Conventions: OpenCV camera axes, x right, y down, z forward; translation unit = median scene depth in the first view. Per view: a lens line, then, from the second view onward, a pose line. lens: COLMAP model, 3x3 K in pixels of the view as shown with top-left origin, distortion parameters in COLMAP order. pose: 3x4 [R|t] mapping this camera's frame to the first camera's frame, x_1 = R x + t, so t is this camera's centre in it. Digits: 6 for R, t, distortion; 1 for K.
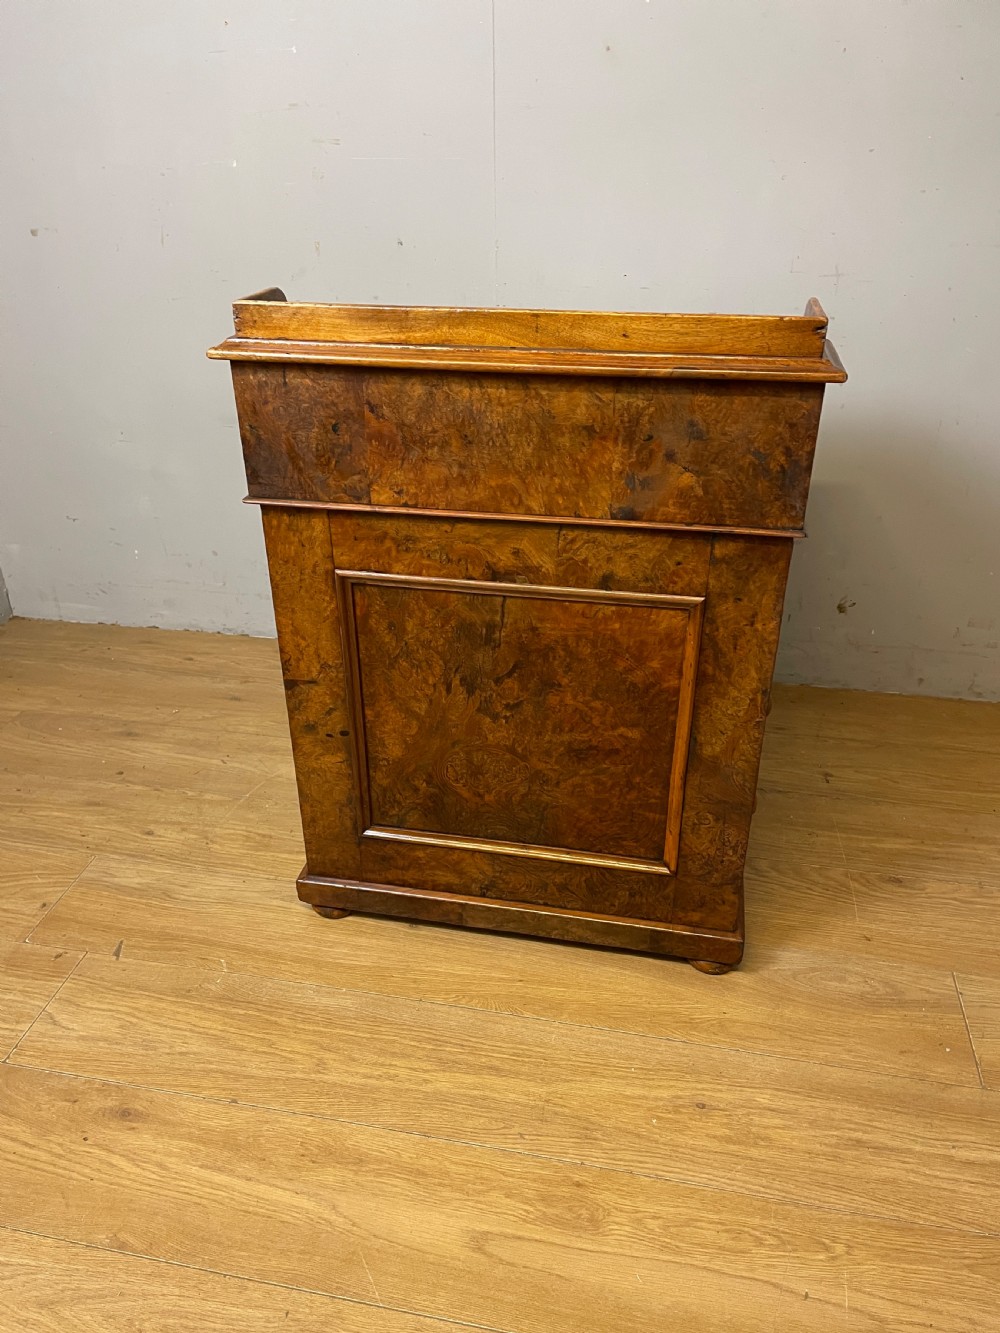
lens RADIAL K [[1013.0, 0, 493.2], [0, 1013.0, 669.9], [0, 0, 1]] dist [0.092722, -0.120552]
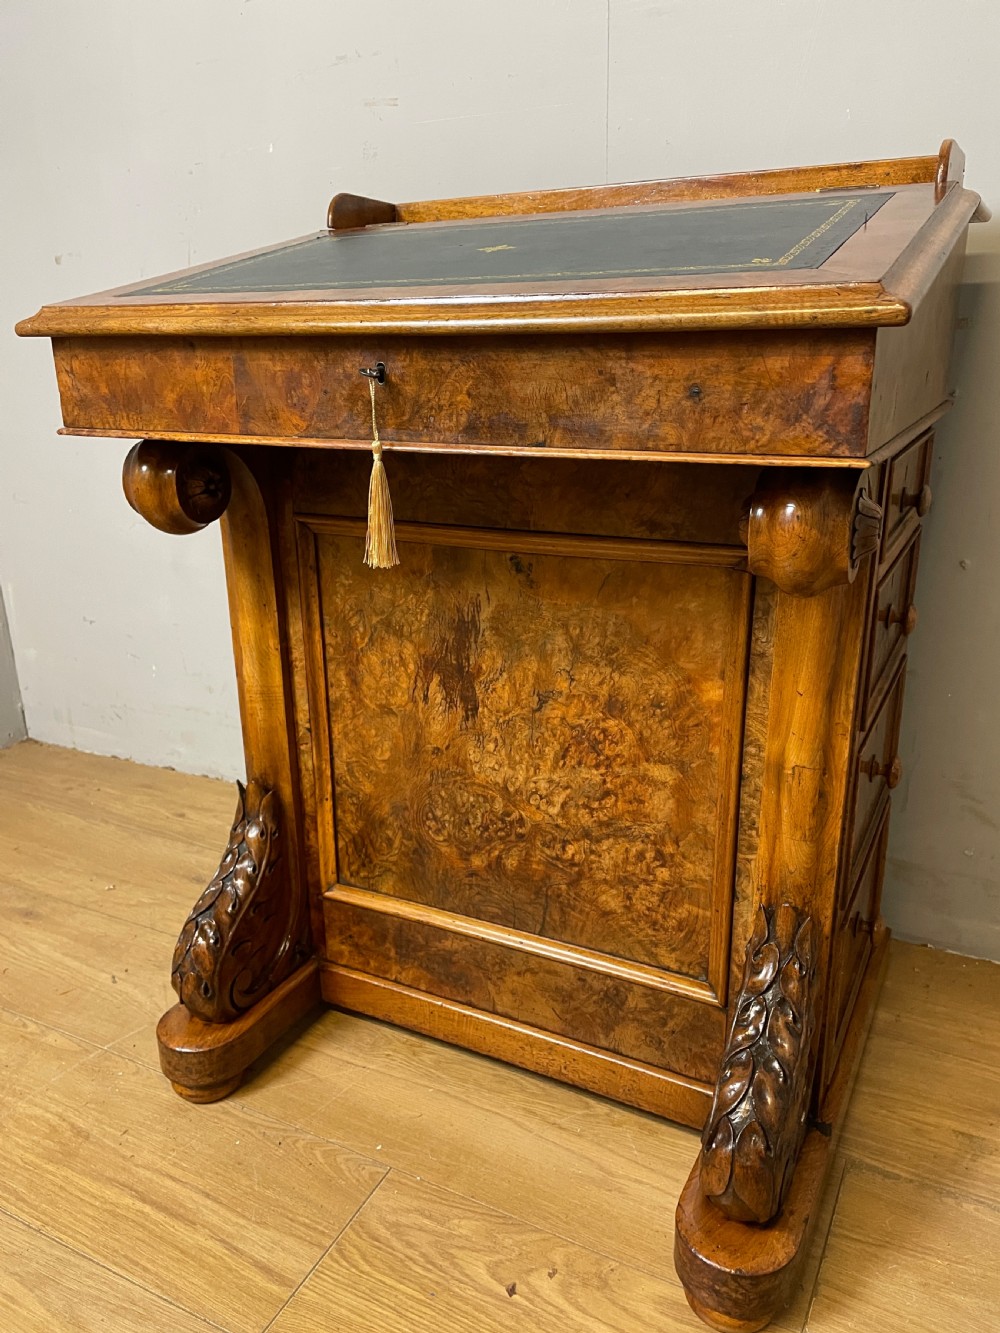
lens RADIAL K [[1013.0, 0, 499.3], [0, 1013.0, 664.2], [0, 0, 1]] dist [0.092722, -0.120552]
pose [[0.961484, 0.076133, -0.264108, 0.151896], [-0.122587, 0.978792, -0.164128, -0.034201], [0.246012, 0.190182, 0.950426, 0.482878]]
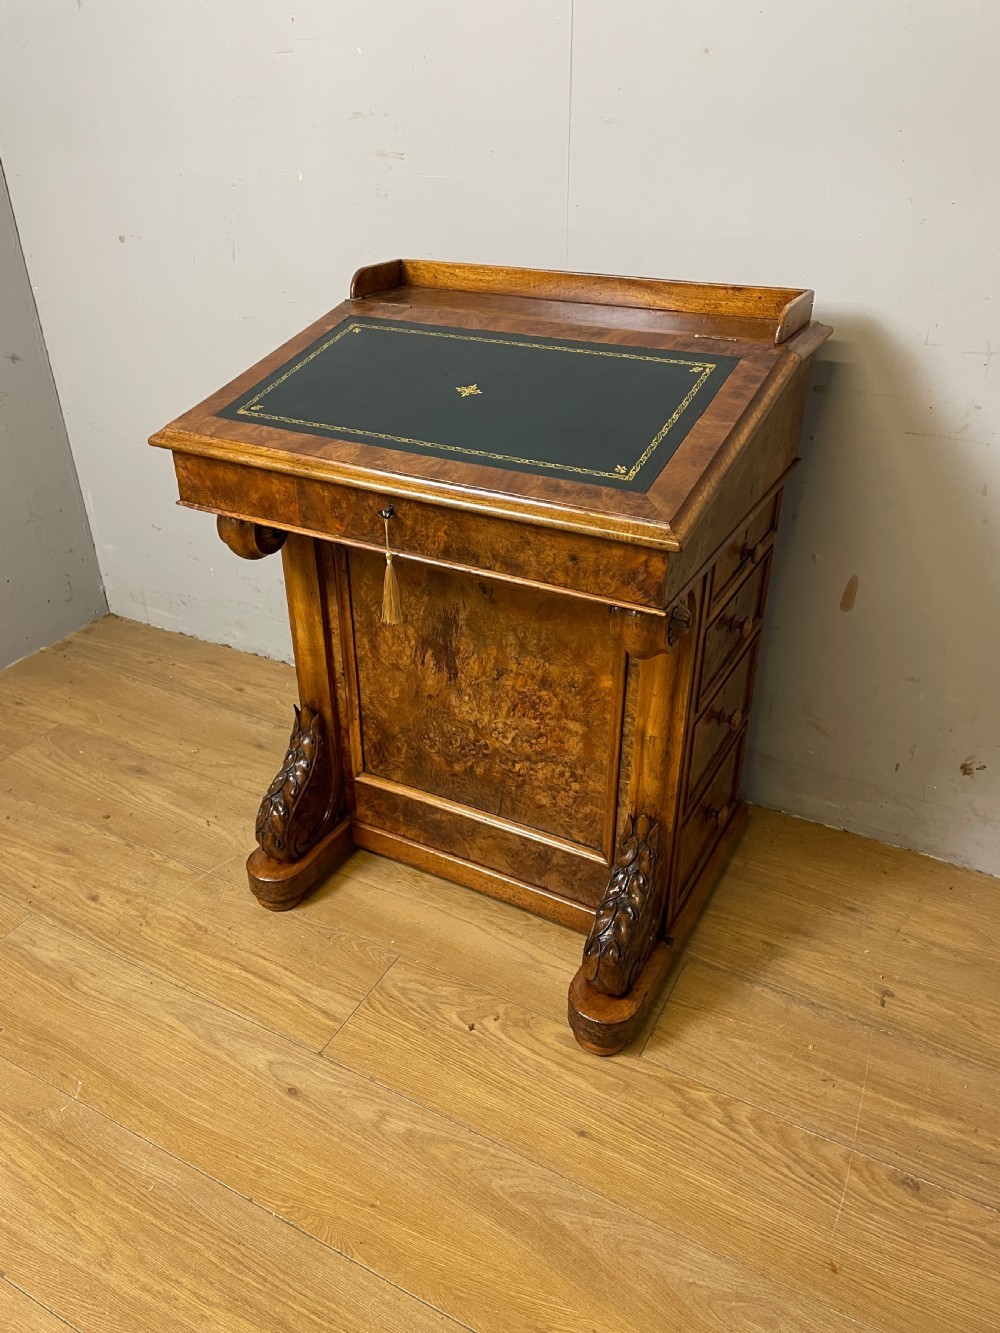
lens RADIAL K [[1013.0, 0, 496.0], [0, 1013.0, 657.6], [0, 0, 1]] dist [0.092722, -0.120552]
pose [[0.955225, 0.147770, -0.256337, 0.241386], [-0.141596, 0.989012, 0.042486, -0.162318], [0.259799, -0.004288, 0.965653, 0.204756]]
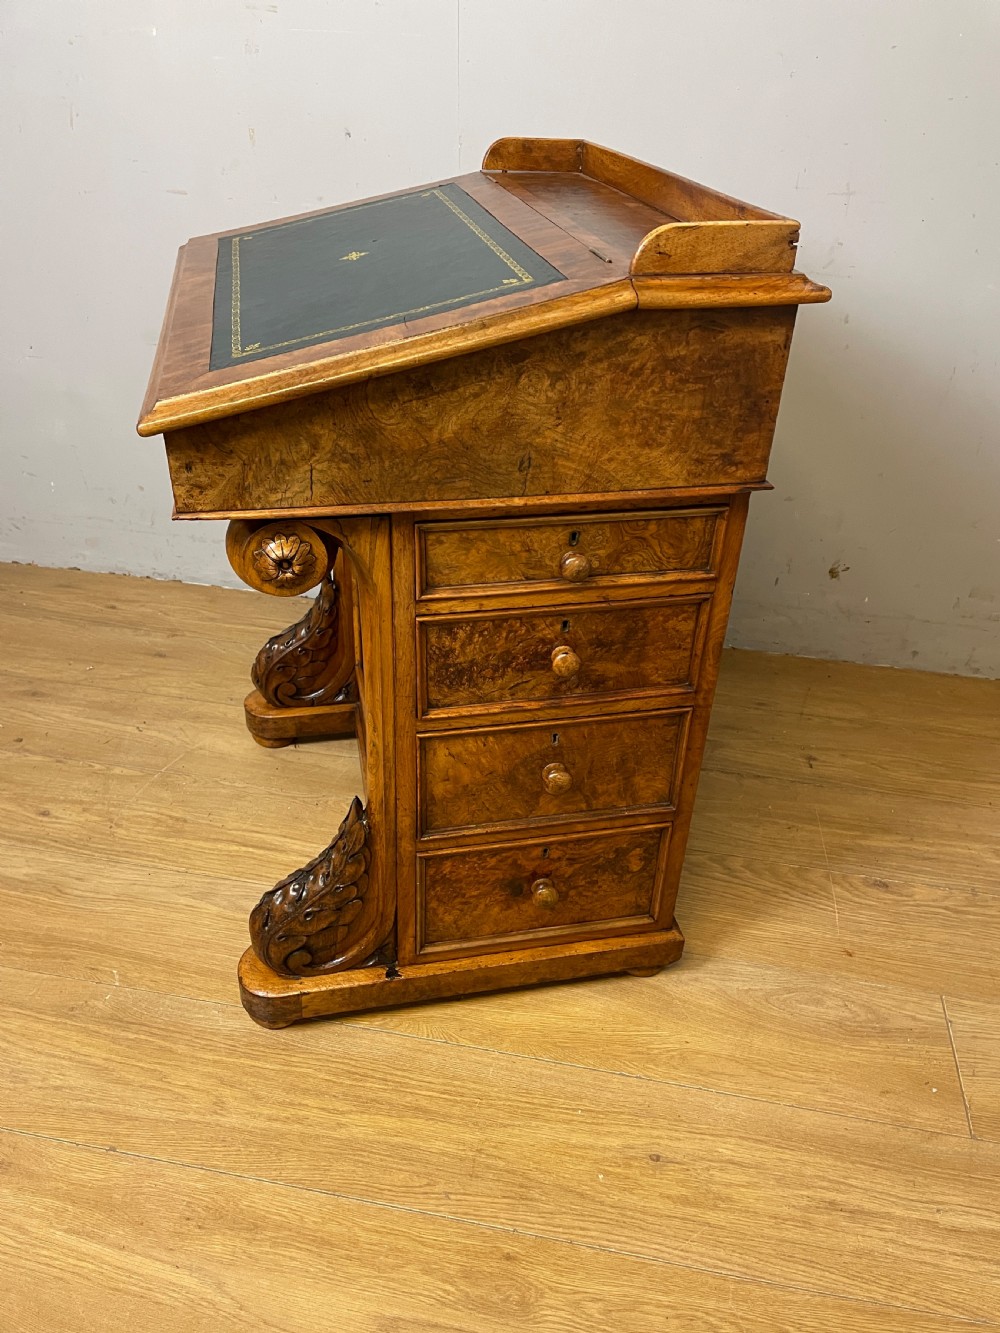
lens RADIAL K [[1013.0, 0, 514.2], [0, 1013.0, 666.5], [0, 0, 1]] dist [0.092722, -0.120552]
pose [[0.999025, 0.023889, 0.037130, 0.031854], [-0.026179, 0.997703, 0.062483, -0.034089], [-0.035552, -0.063394, 0.997355, 0.126136]]
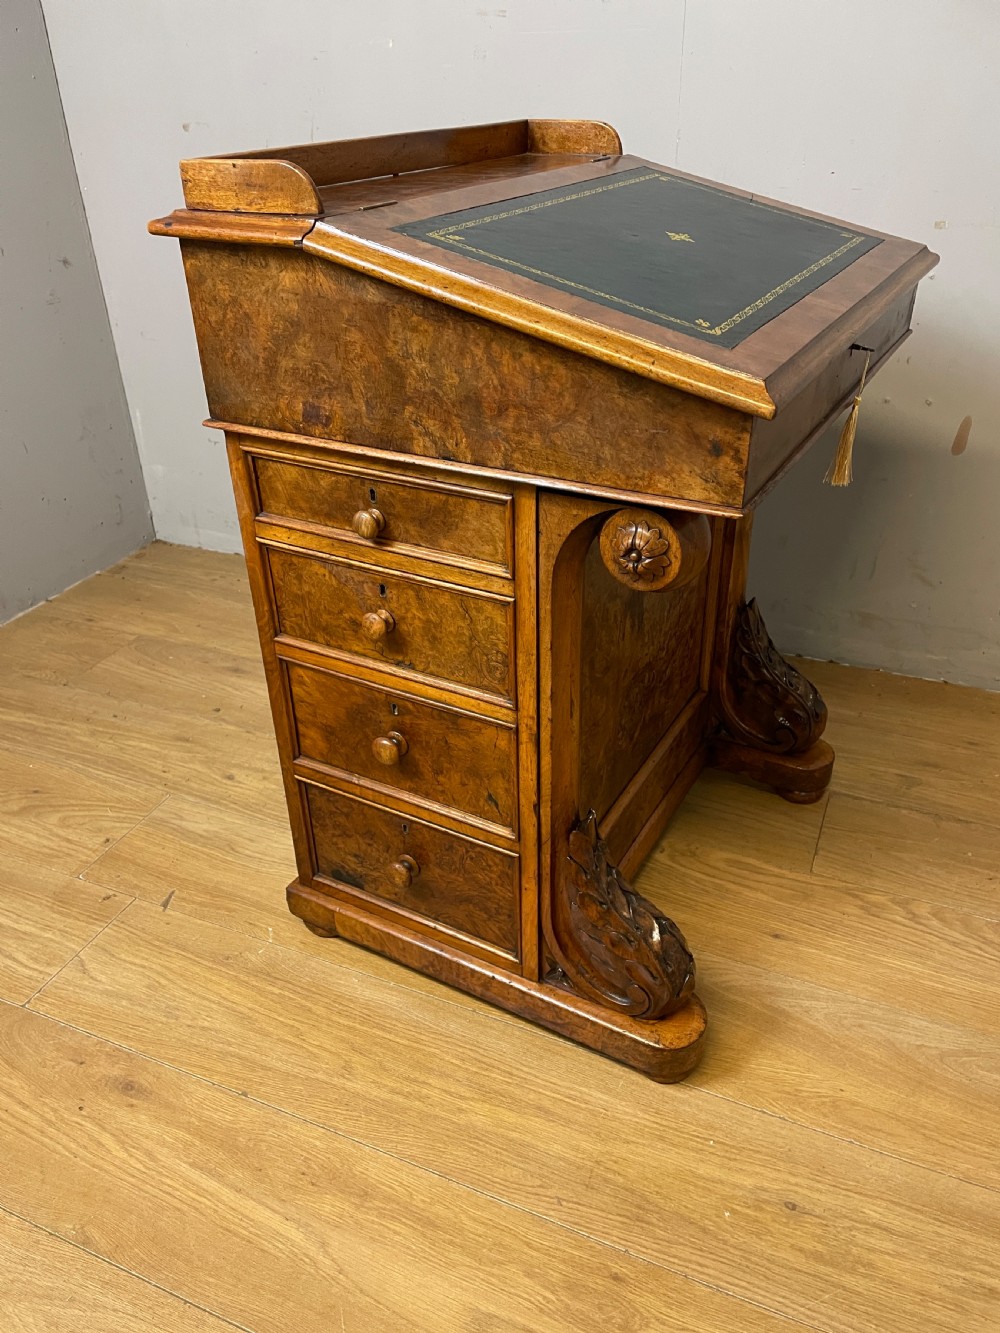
lens RADIAL K [[1013.0, 0, 493.3], [0, 1013.0, 678.7], [0, 0, 1]] dist [0.092722, -0.120552]
pose [[0.977441, 0.102193, -0.184839, 0.065755], [-0.094603, 0.994286, 0.049454, 0.001602], [0.188836, -0.030852, 0.981524, 0.148620]]
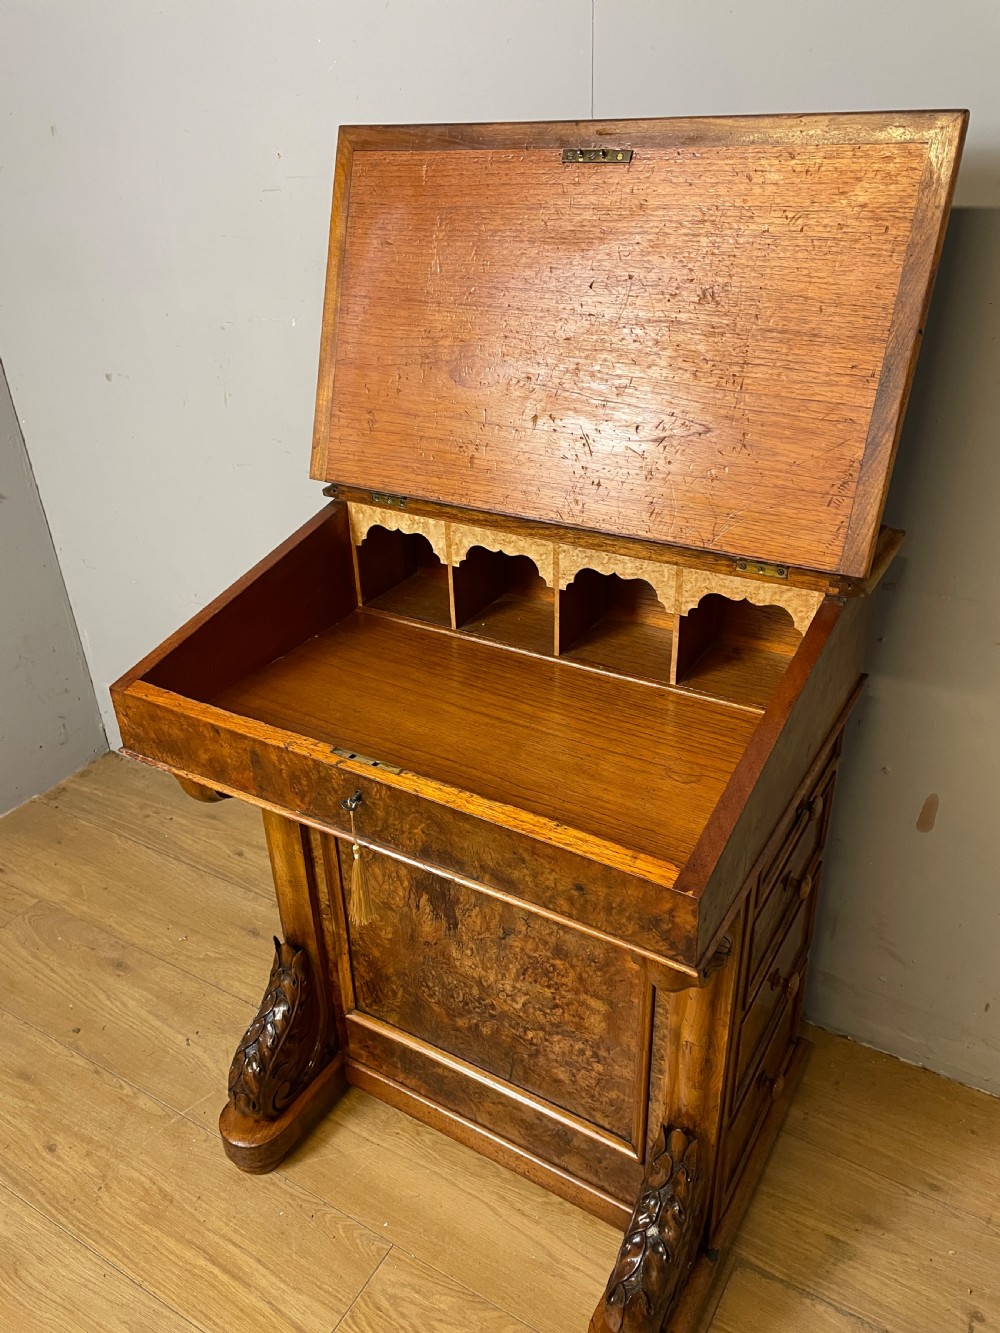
lens RADIAL K [[1013.0, 0, 503.7], [0, 1013.0, 660.2], [0, 0, 1]] dist [0.092722, -0.120552]
pose [[0.942018, 0.143003, -0.303565, 0.216015], [-0.140369, 0.989626, 0.030603, -0.327801], [0.304792, 0.013782, 0.952319, 0.345056]]
